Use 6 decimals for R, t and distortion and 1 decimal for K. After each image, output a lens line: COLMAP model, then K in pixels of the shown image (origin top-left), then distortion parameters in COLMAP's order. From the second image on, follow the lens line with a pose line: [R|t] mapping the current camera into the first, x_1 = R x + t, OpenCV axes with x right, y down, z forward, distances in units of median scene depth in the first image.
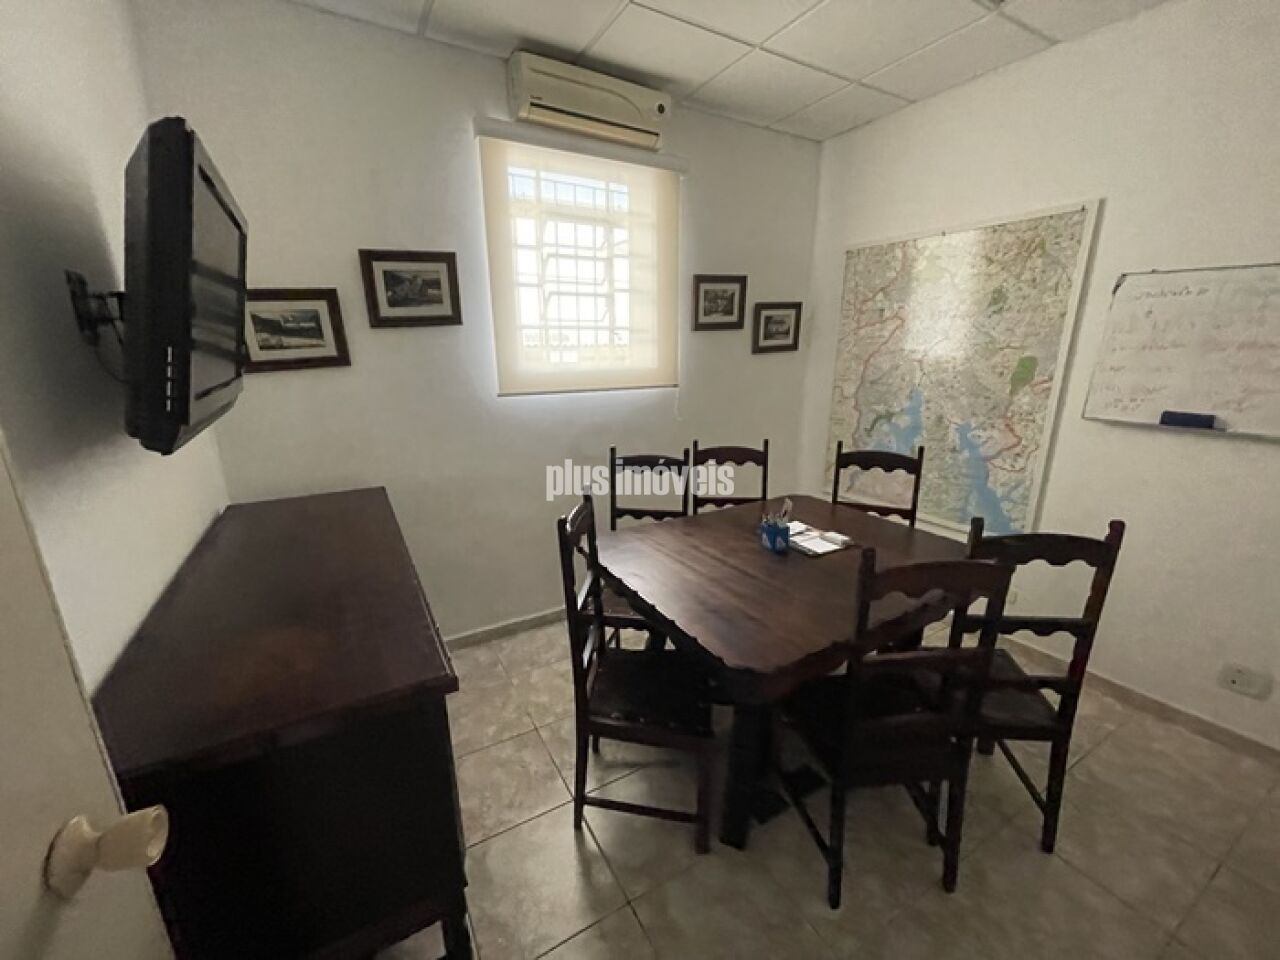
lens RADIAL K [[511.4, 0, 638.4], [0, 511.4, 486.2], [0, 0, 1]] dist [-0.001242, -0.000031]
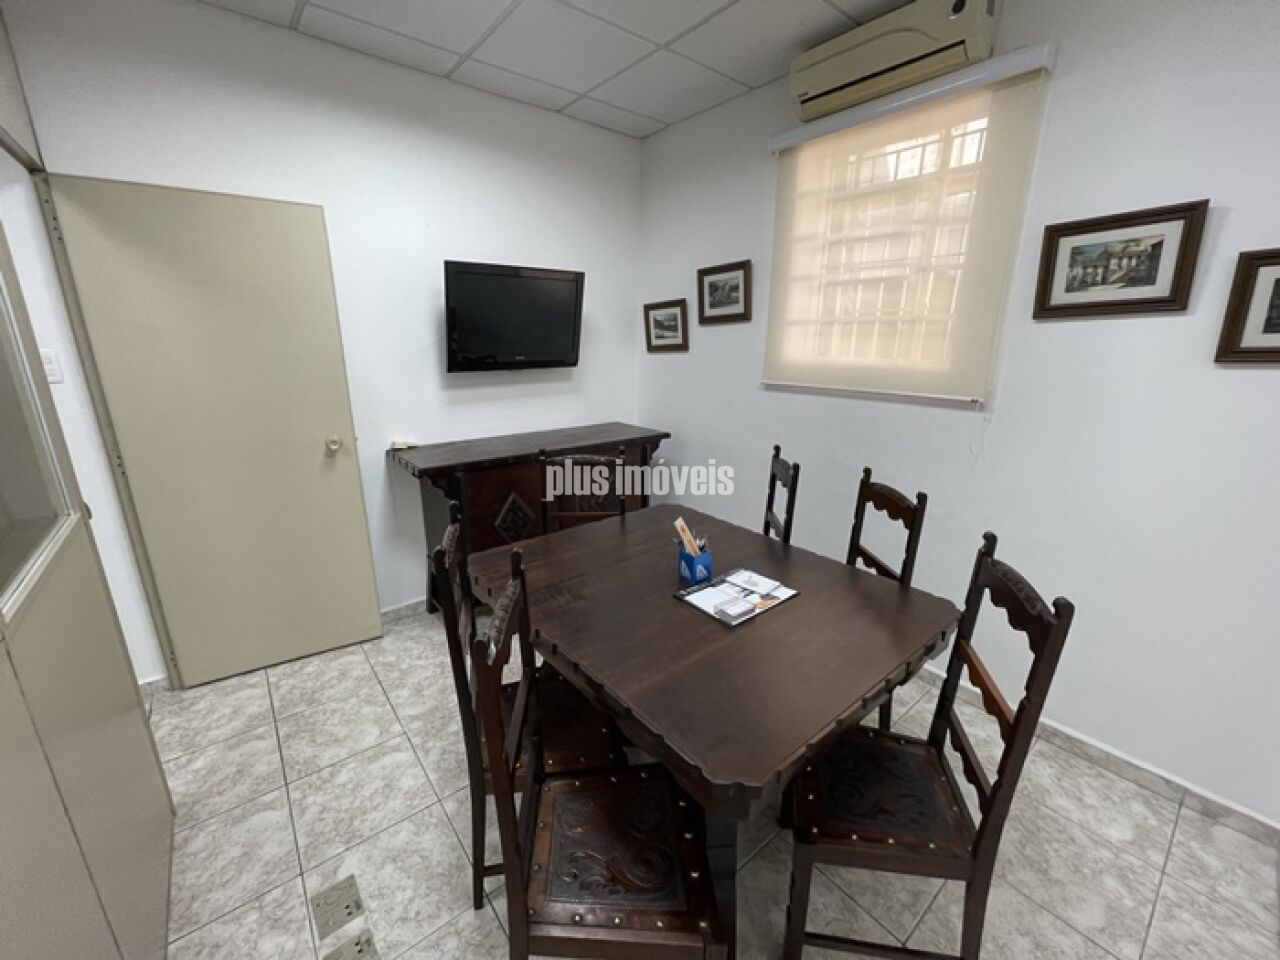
lens RADIAL K [[519.1, 0, 639.5], [0, 519.1, 478.8], [0, 0, 1]] dist [0.001434, 0.000451]
pose [[0.177896, 0.271472, -0.945863, 0.779426], [-0.261953, 0.939577, 0.220400, -0.157265], [0.948543, 0.208564, 0.238260, 0.509921]]
